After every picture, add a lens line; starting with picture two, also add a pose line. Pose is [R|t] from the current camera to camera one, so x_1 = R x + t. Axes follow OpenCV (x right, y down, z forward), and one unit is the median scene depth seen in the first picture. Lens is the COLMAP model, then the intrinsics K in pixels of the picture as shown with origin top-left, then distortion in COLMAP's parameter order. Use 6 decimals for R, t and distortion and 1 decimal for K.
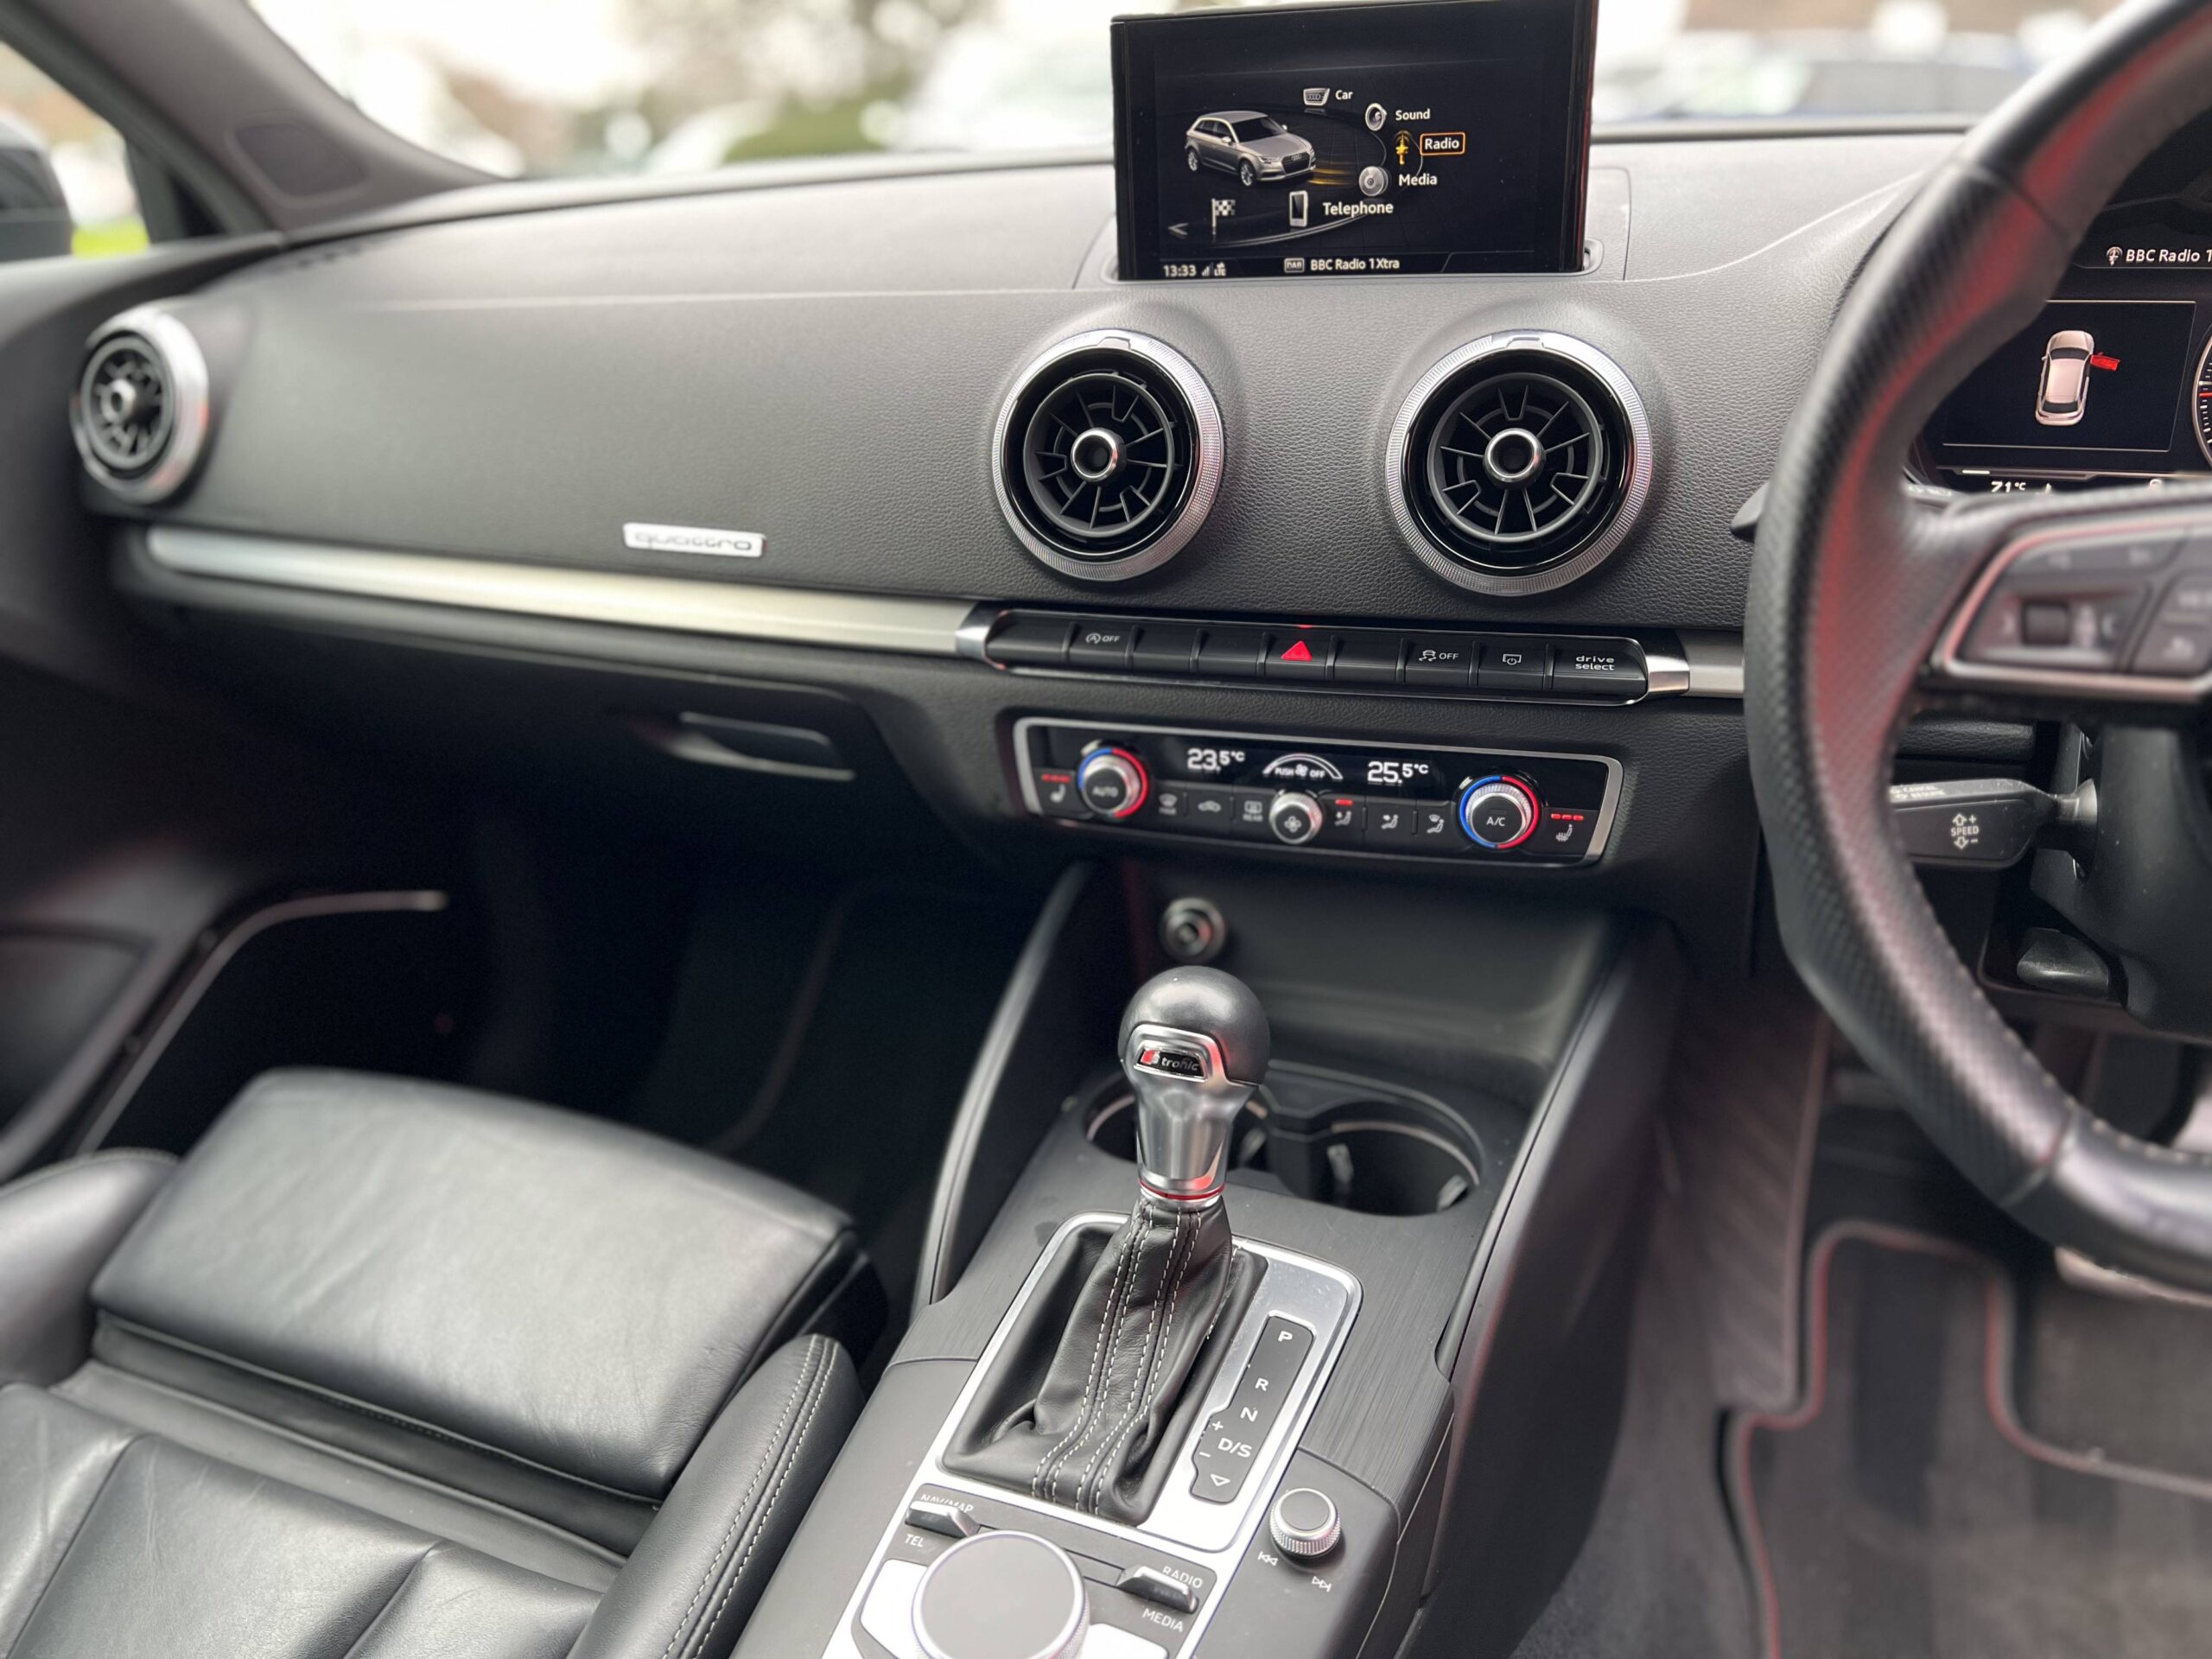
lens RADIAL K [[1663.1, 0, 1111.3], [0, 1663.1, 843.7], [0, 0, 1]] dist [0.041140, -0.046885]
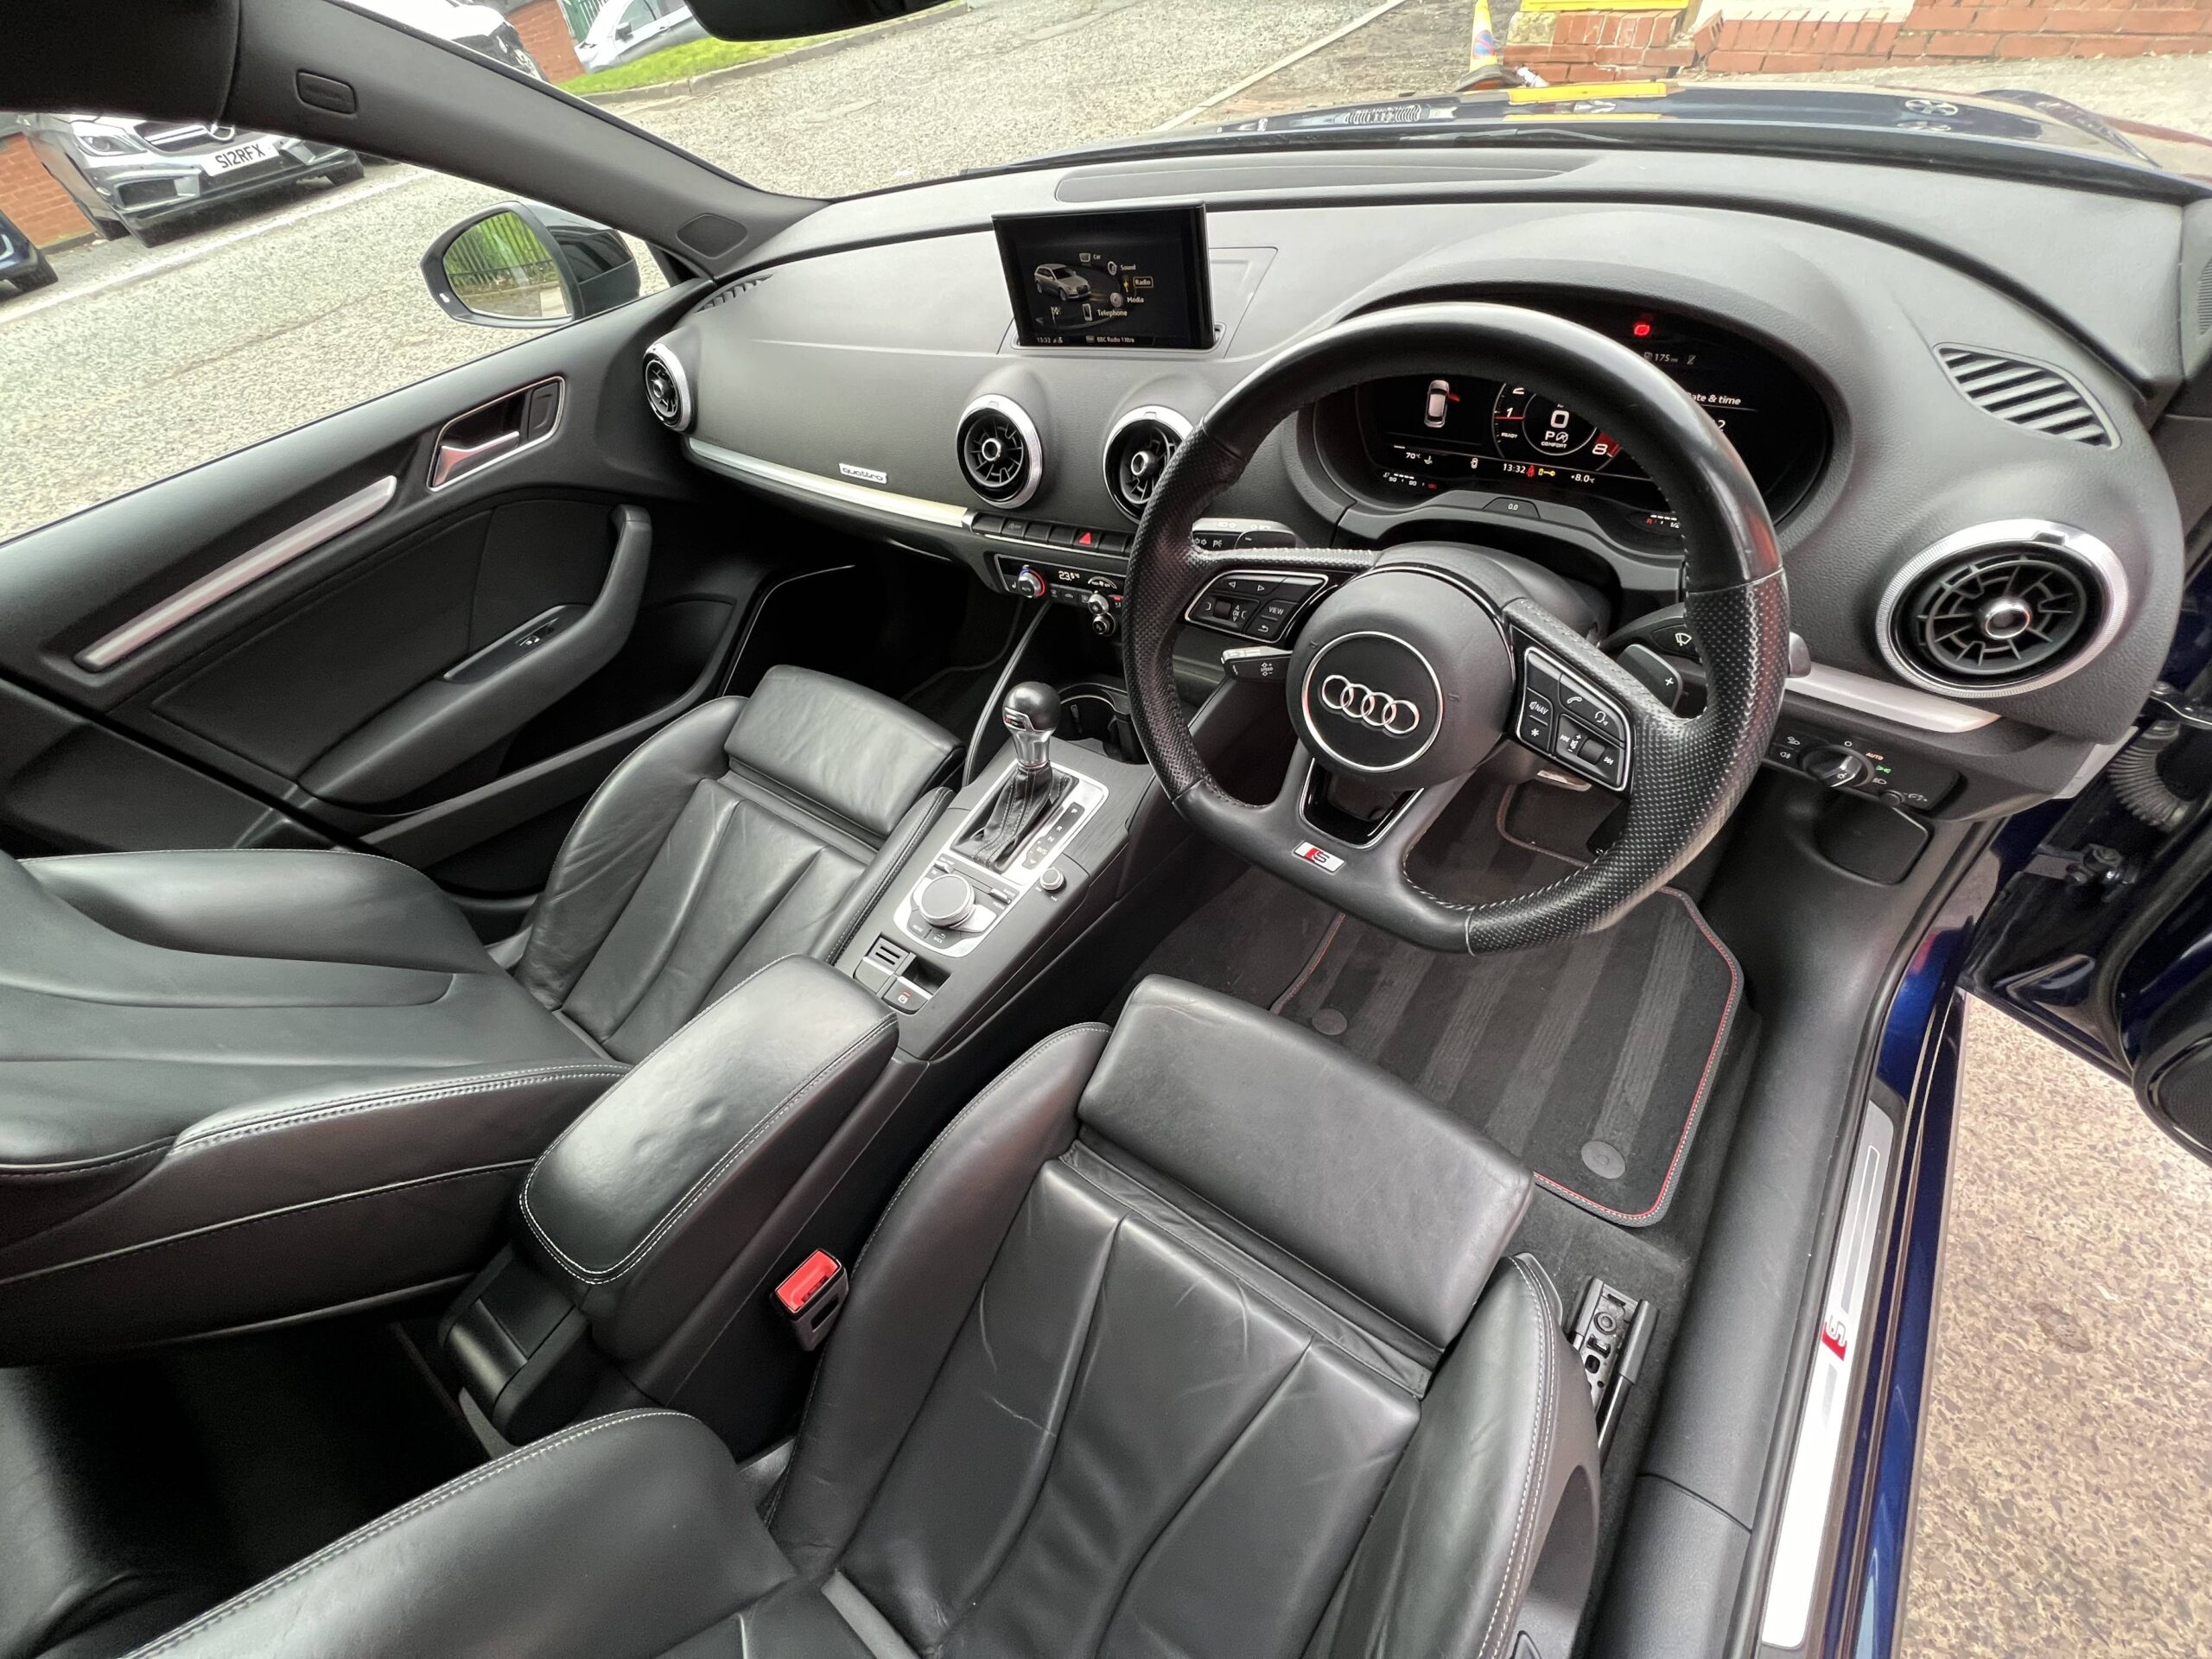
lens RADIAL K [[875.0, 0, 1118.5], [0, 875.0, 823.4], [0, 0, 1]] dist [-0.003007, -0.000124]
pose [[0.970586, 0.076293, -0.228348, 0.457238], [0.031130, 0.900731, 0.433260, -0.280236], [0.238735, -0.427624, 0.871862, -0.227689]]
